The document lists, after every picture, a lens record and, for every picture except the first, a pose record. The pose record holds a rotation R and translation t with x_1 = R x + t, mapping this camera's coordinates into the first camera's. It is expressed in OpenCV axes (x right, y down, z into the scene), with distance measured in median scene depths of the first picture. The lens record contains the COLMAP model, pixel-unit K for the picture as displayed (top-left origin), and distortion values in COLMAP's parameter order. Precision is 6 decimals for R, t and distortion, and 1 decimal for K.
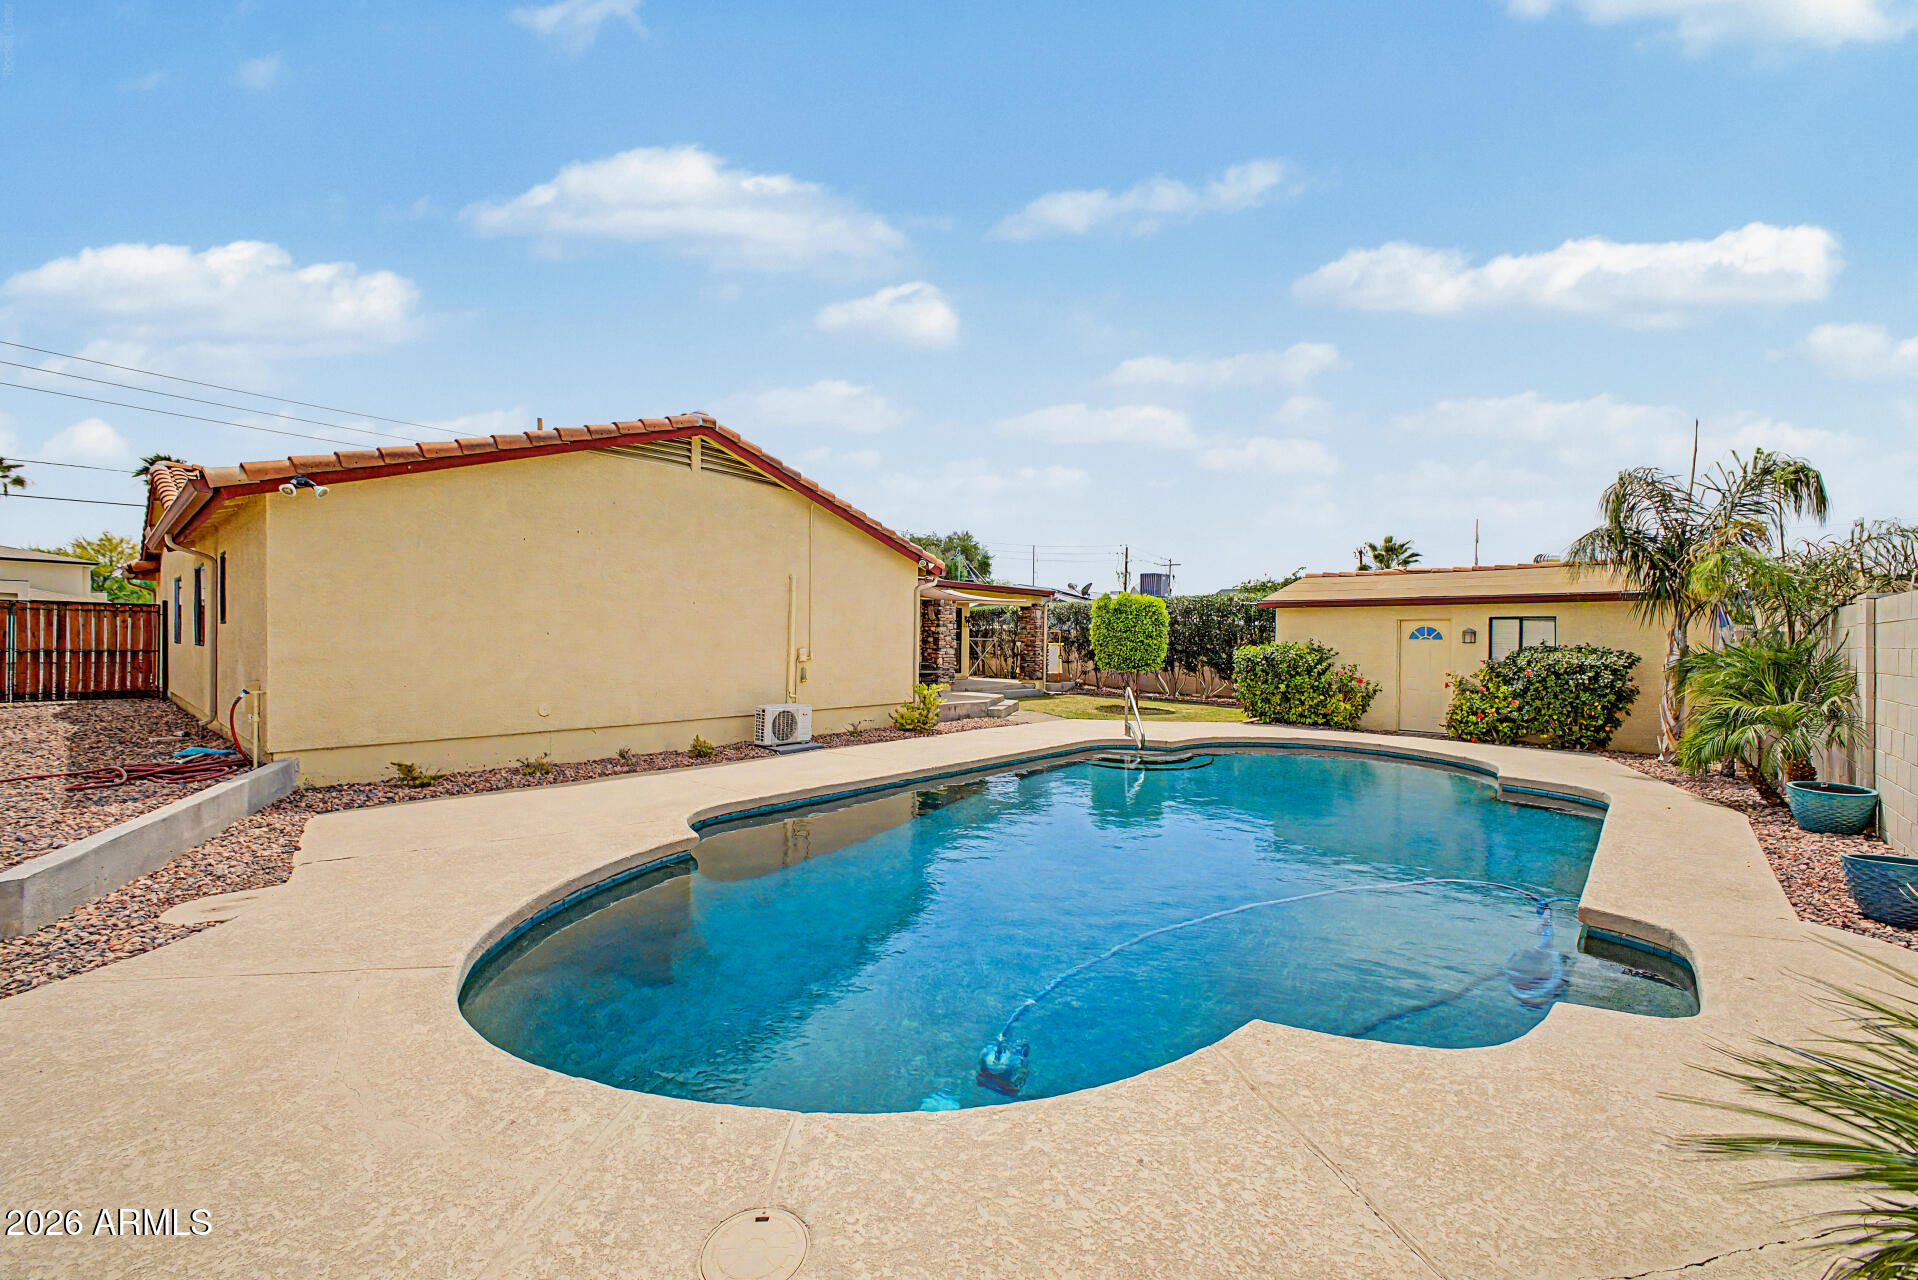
lens RADIAL K [[767.6, 0, 949.6], [0, 767.6, 645.1], [0, 0, 1]] dist [-0.001700, -0.000173]
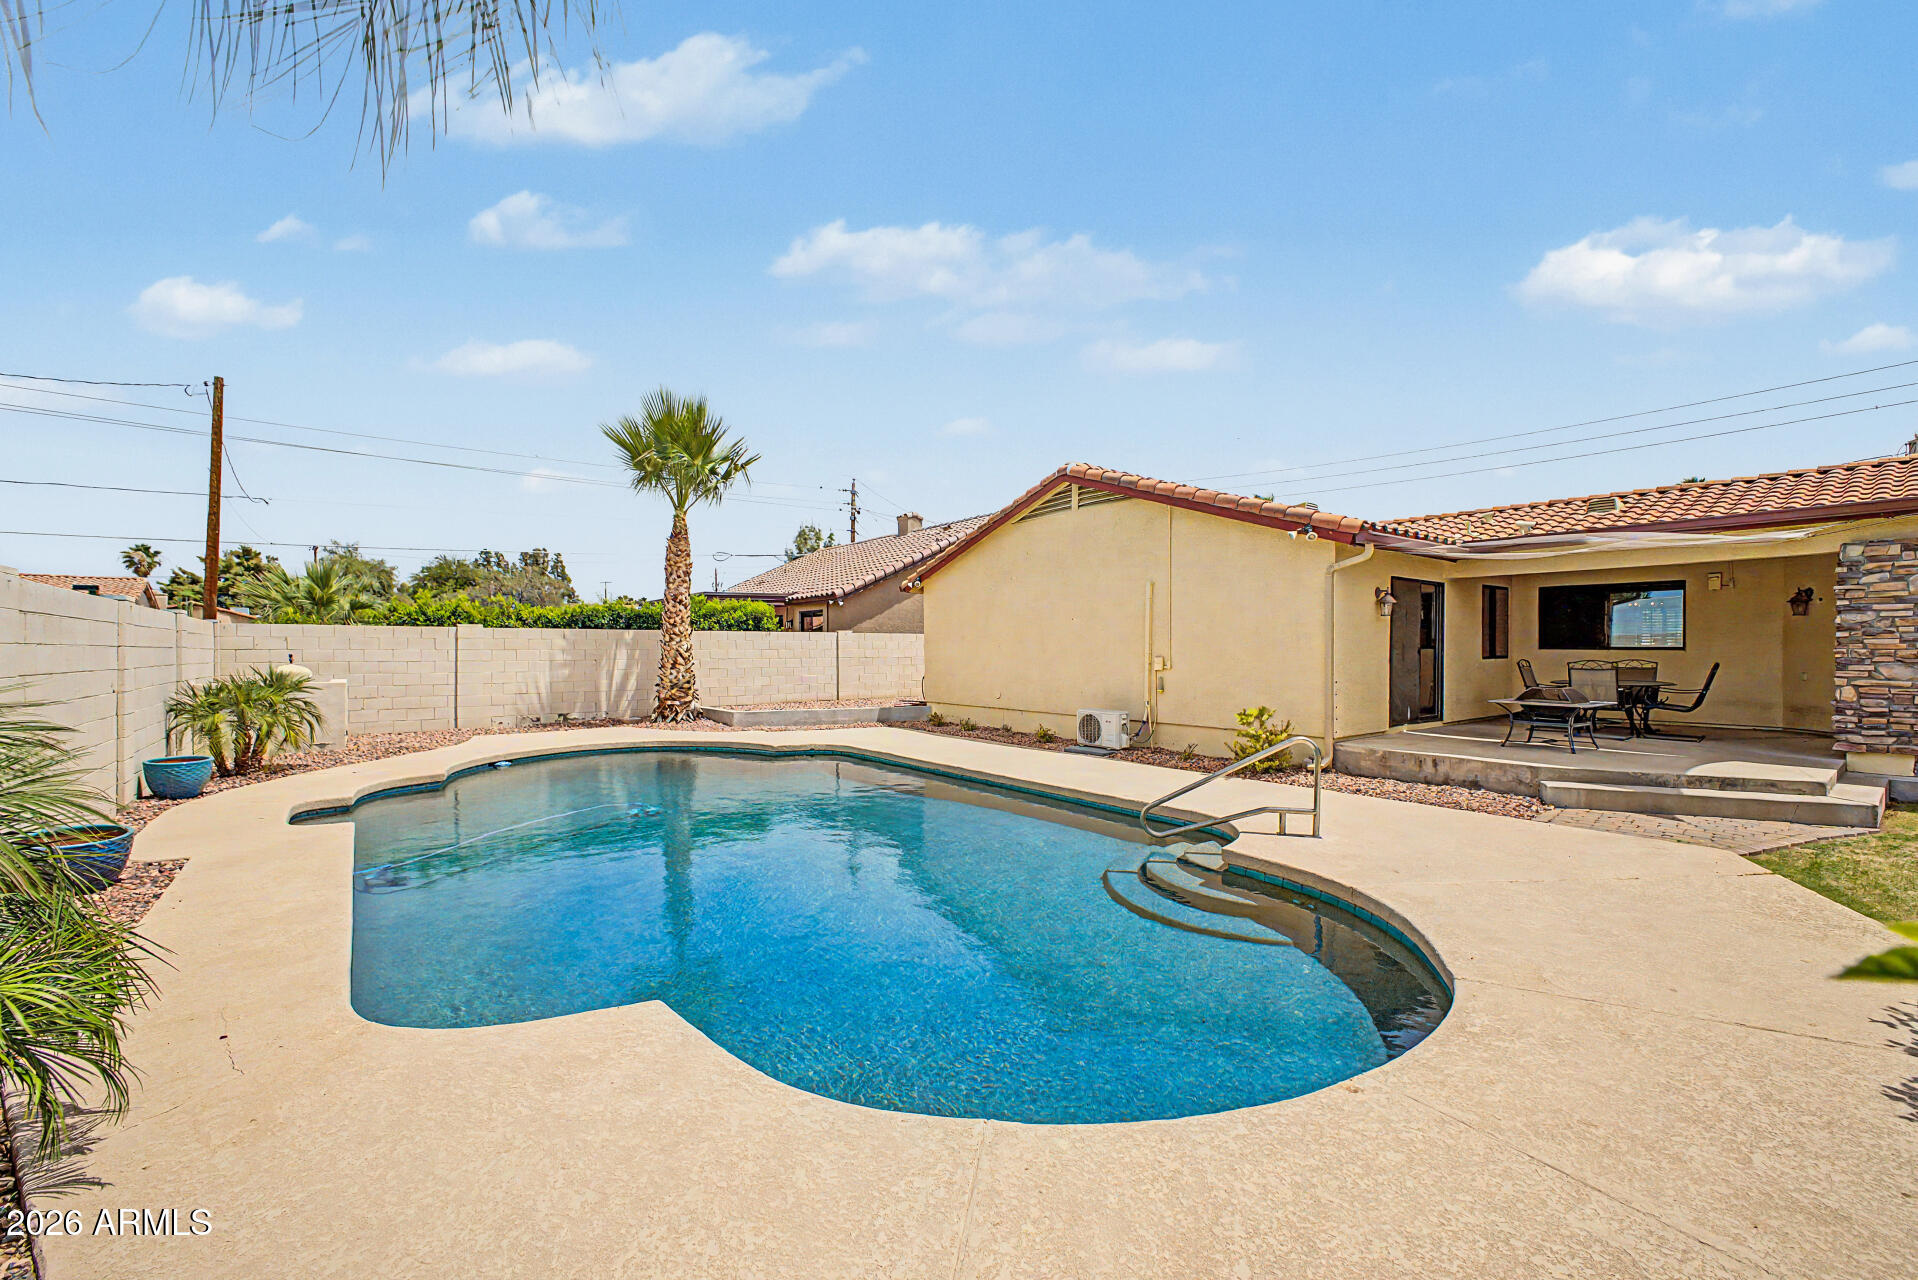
lens RADIAL K [[767.6, 0, 961.8], [0, 767.6, 644.6], [0, 0, 1]] dist [-0.001700, -0.000173]
pose [[-0.196071, -0.013646, -0.980495, 0.847730], [-0.005306, 0.999903, -0.012855, 0.002619], [0.980575, 0.002682, -0.196124, 1.005159]]
